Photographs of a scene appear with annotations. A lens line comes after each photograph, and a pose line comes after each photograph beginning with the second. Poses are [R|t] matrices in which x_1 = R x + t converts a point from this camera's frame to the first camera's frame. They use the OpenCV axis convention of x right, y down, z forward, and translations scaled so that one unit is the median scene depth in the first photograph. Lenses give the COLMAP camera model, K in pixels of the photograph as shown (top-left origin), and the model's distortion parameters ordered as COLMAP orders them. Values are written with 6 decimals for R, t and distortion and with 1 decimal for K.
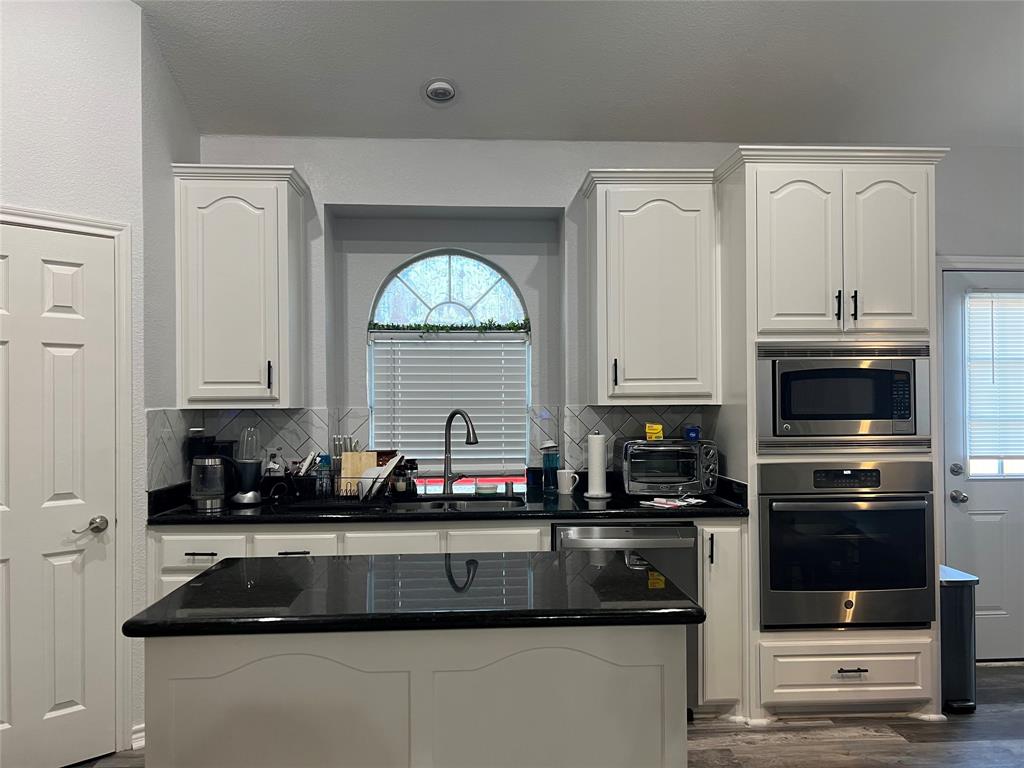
lens RADIAL K [[769.6, 0, 509.1], [0, 769.6, 395.5], [0, 0, 1]] dist [0.063983, -0.076373]
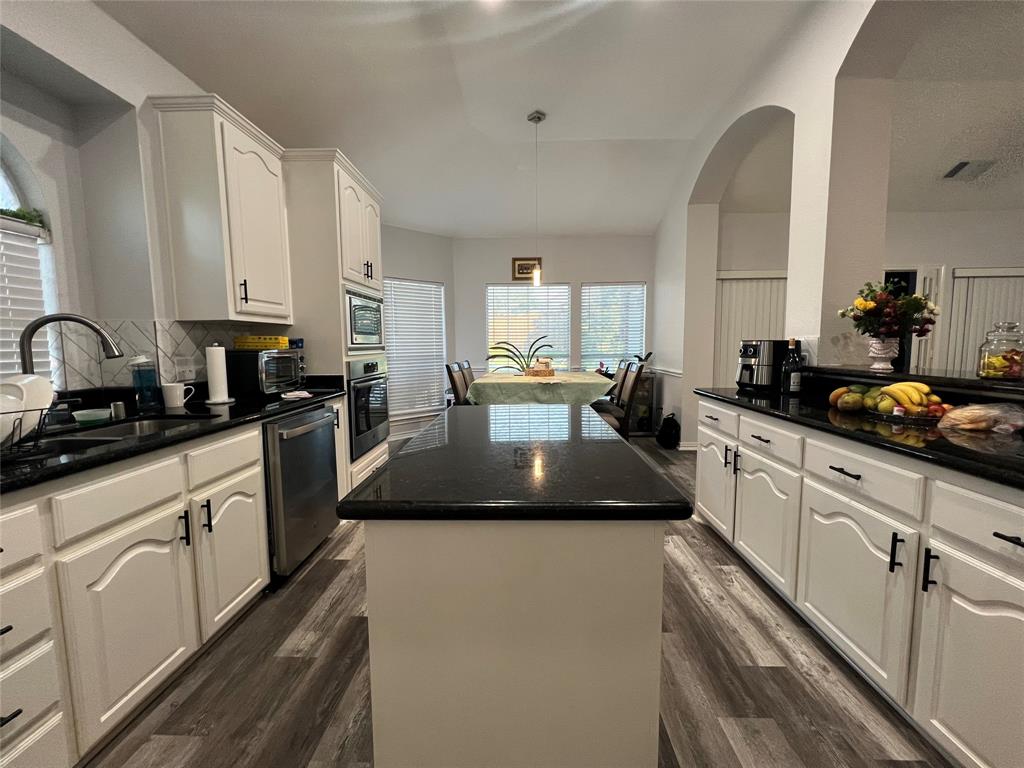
lens RADIAL K [[410.3, 0, 512.6], [0, 410.3, 379.5], [0, 0, 1]] dist [-0.001255, -0.000014]
pose [[0.080319, -0.082819, 0.993323, -0.461700], [-0.000262, 0.996540, 0.083109, 0.051194], [-0.996769, -0.006935, 0.080020, 0.557775]]
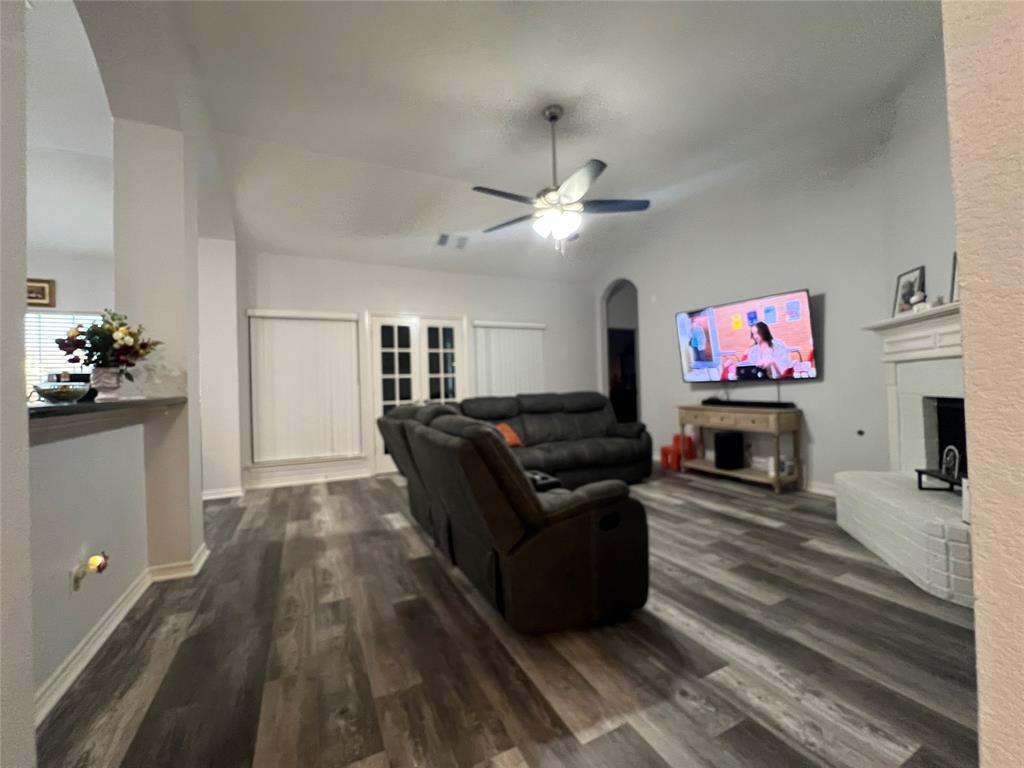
lens RADIAL K [[410.2, 0, 509.1], [0, 410.2, 381.5], [0, 0, 1]] dist [-0.007932, 0.002223]
pose [[-0.398177, 0.020847, 0.917072, -0.591442], [0.018032, 0.999726, -0.014897, 0.079366], [-0.917131, 0.010605, -0.398444, -0.238700]]
